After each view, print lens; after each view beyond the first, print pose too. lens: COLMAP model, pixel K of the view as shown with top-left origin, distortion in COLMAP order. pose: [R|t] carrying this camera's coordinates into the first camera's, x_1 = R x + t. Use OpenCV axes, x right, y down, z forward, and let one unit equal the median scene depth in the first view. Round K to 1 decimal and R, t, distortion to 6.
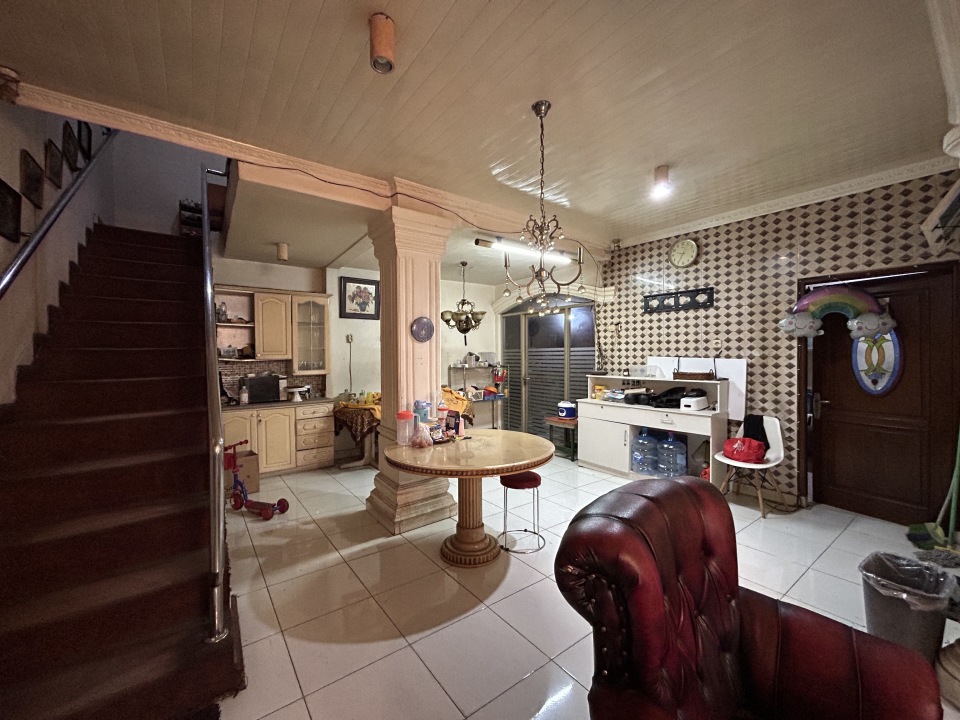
lens RADIAL K [[387.1, 0, 475.6], [0, 387.1, 358.6], [0, 0, 1]] dist [-0.005399, 0.000862]
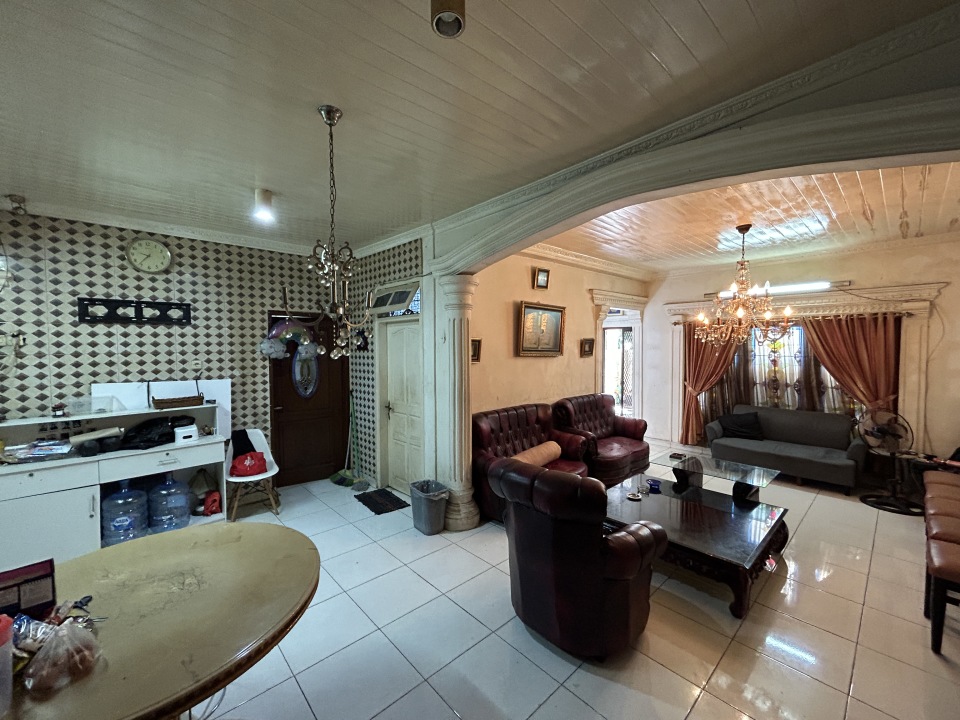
lens RADIAL K [[387.1, 0, 480.3], [0, 387.1, 359.1], [0, 0, 1]] dist [-0.005399, 0.000862]
pose [[-0.102080, -0.029750, 0.994331, -0.349649], [0.017852, 0.999337, 0.031732, -0.063613], [-0.994616, 0.020990, -0.101481, 0.371909]]
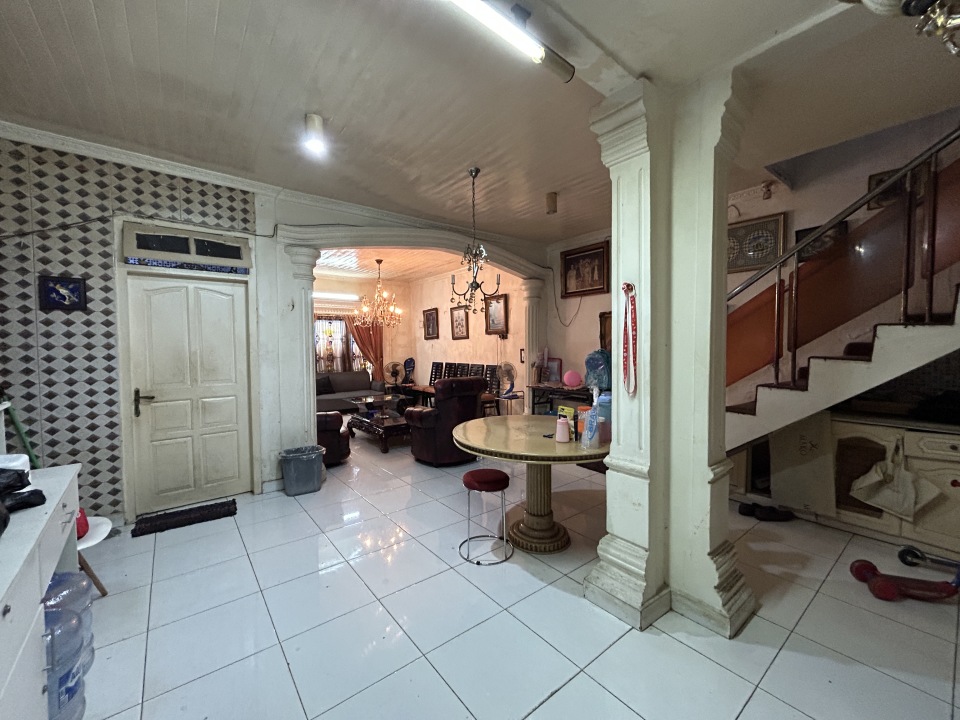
lens RADIAL K [[387.1, 0, 480.3], [0, 387.1, 359.8], [0, 0, 1]] dist [-0.005399, 0.000862]
pose [[-0.999385, 0.014651, -0.031871, 0.099690], [0.013007, 0.998604, 0.051194, -0.003376], [0.032577, 0.050748, -0.998180, 1.227922]]
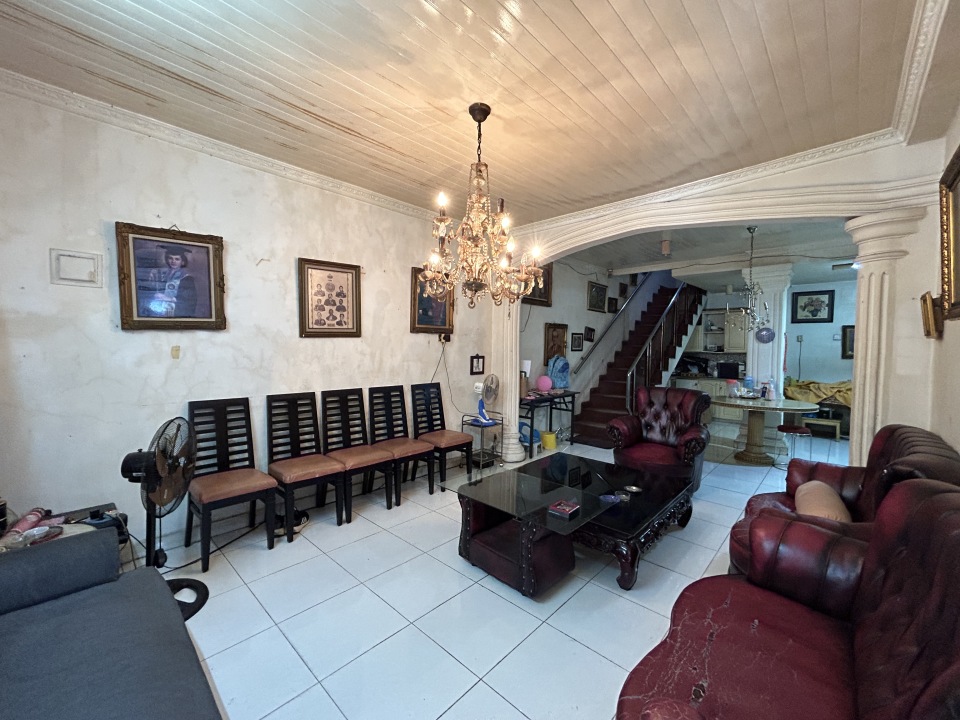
lens RADIAL K [[387.1, 0, 476.7], [0, 387.1, 356.5], [0, 0, 1]] dist [-0.005399, 0.000862]
pose [[0.172165, 0.037300, -0.984362, 0.951735], [-0.028508, 0.999053, 0.032870, -0.003088], [0.984656, 0.022403, 0.173065, -0.374828]]
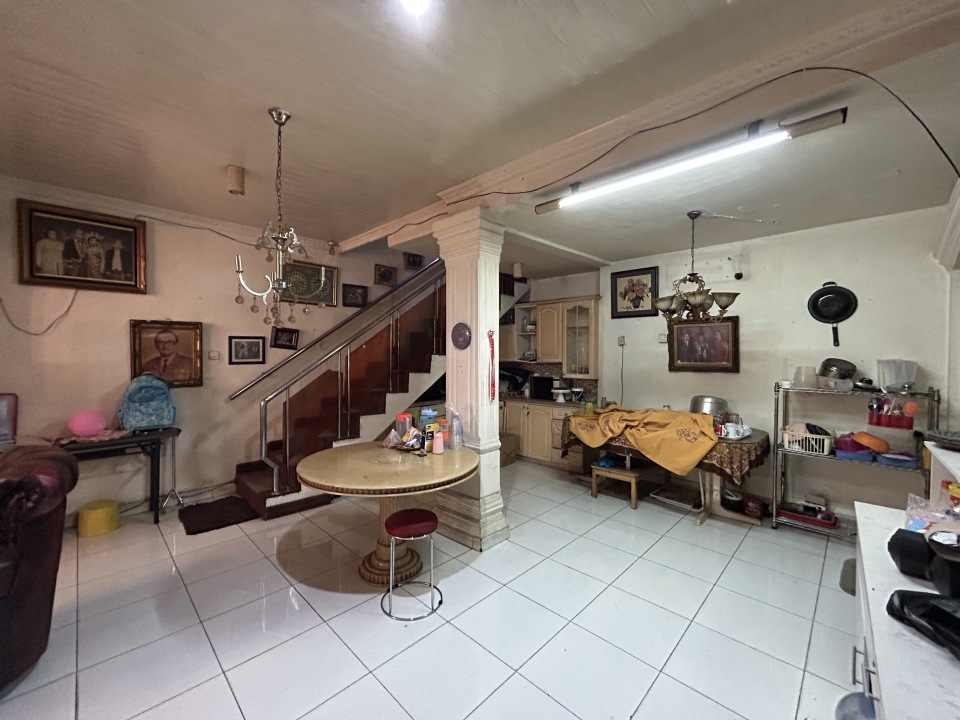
lens RADIAL K [[387.1, 0, 480.8], [0, 387.1, 357.3], [0, 0, 1]] dist [-0.005399, 0.000862]
pose [[0.164535, 0.019567, -0.986177, 0.603156], [-0.017870, 0.999698, 0.016854, -0.029217], [0.986209, 0.014850, 0.164835, 0.661107]]
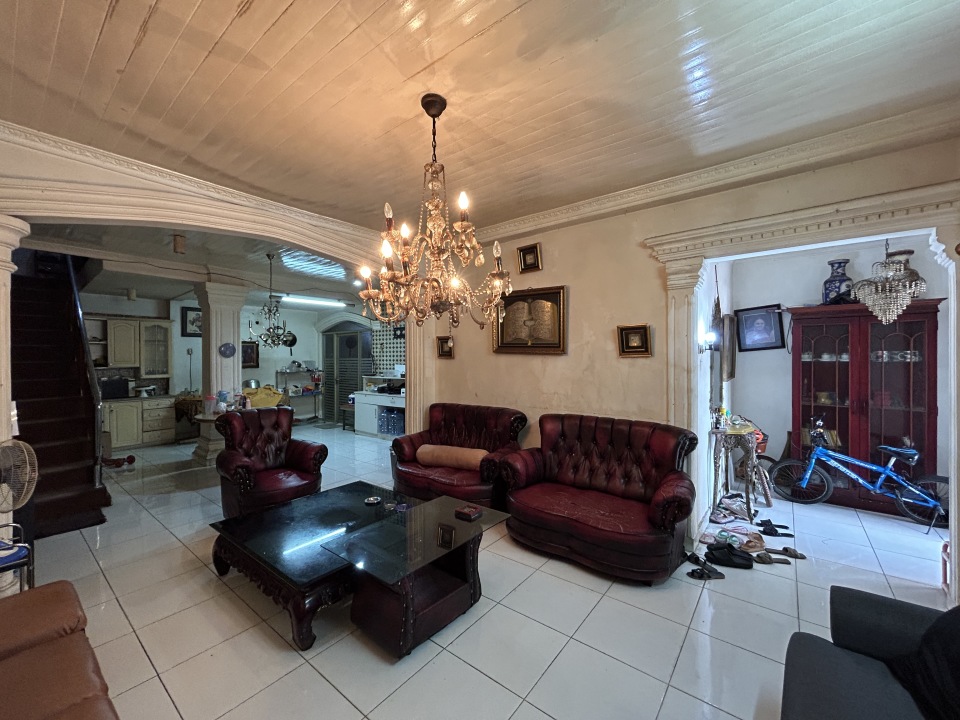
lens RADIAL K [[387.1, 0, 478.5], [0, 387.1, 358.5], [0, 0, 1]] dist [-0.005399, 0.000862]
pose [[0.963823, 0.001247, 0.266539, 0.362718], [0.001342, 0.999954, -0.009528, -0.015421], [-0.266539, 0.009541, 0.963777, -0.728377]]
